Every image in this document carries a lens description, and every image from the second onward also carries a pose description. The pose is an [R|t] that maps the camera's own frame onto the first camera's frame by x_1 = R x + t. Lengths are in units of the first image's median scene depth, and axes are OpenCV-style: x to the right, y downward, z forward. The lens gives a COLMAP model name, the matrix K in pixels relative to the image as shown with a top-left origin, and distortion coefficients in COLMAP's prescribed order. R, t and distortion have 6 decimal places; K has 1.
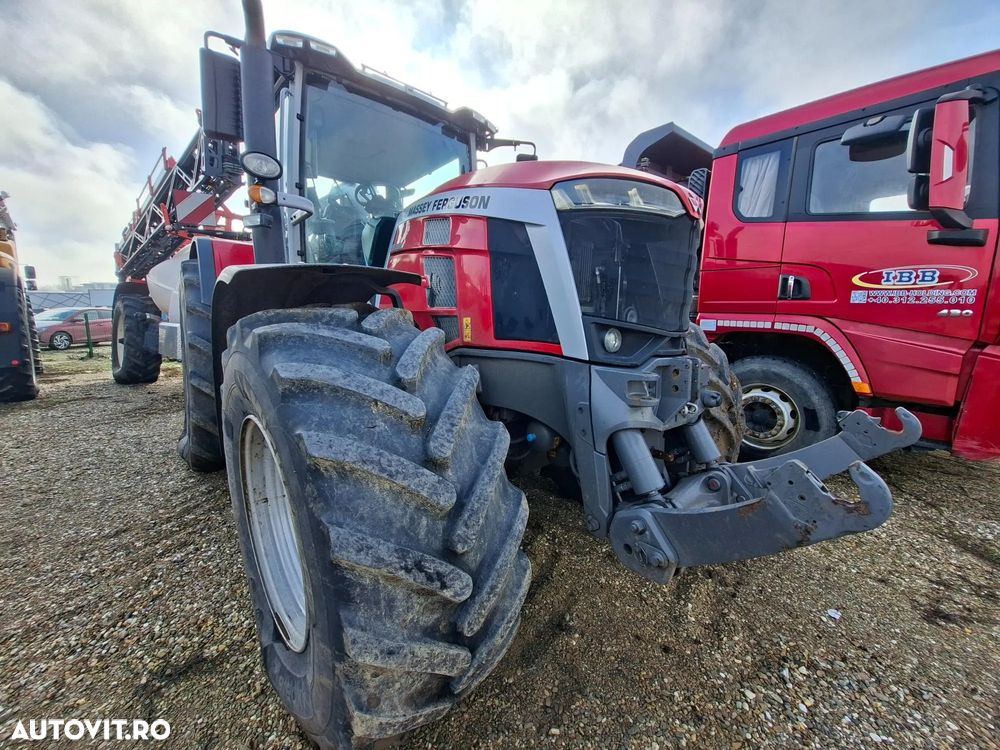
lens RADIAL K [[393.1, 0, 506.5], [0, 393.1, 364.6], [0, 0, 1]] dist [-0.004810, 0.000678]
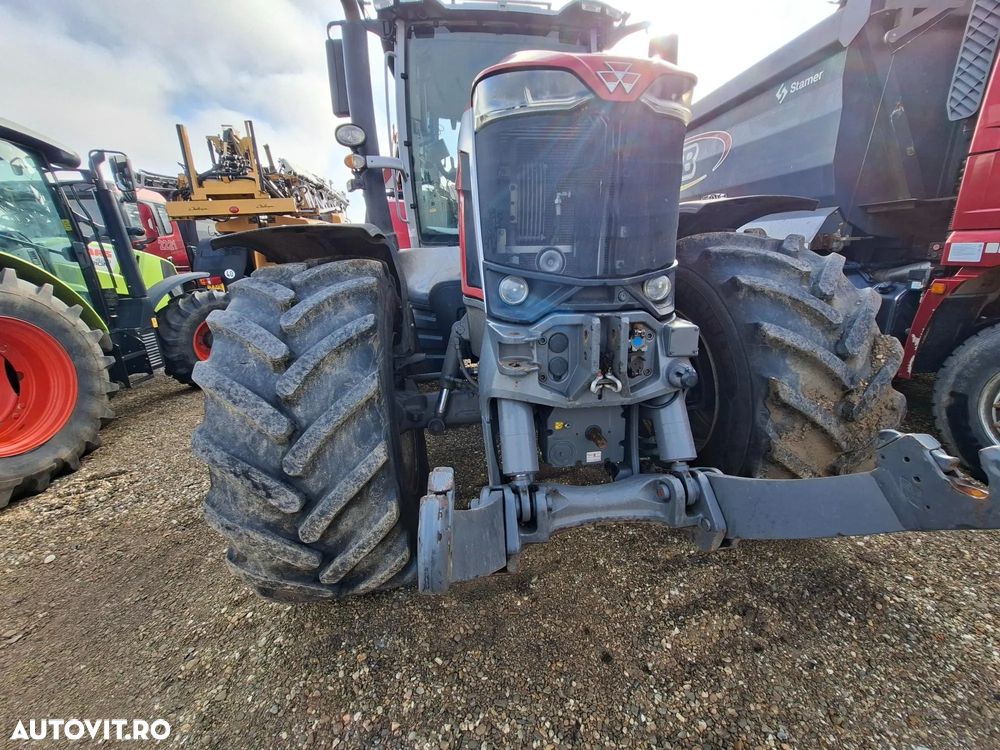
lens RADIAL K [[393.1, 0, 506.5], [0, 393.1, 364.6], [0, 0, 1]] dist [-0.004810, 0.000678]
pose [[0.829049, 0.109246, -0.548400, 0.985180], [-0.021538, 0.986241, 0.163907, -0.058236], [0.558761, -0.124076, 0.819995, 0.407570]]
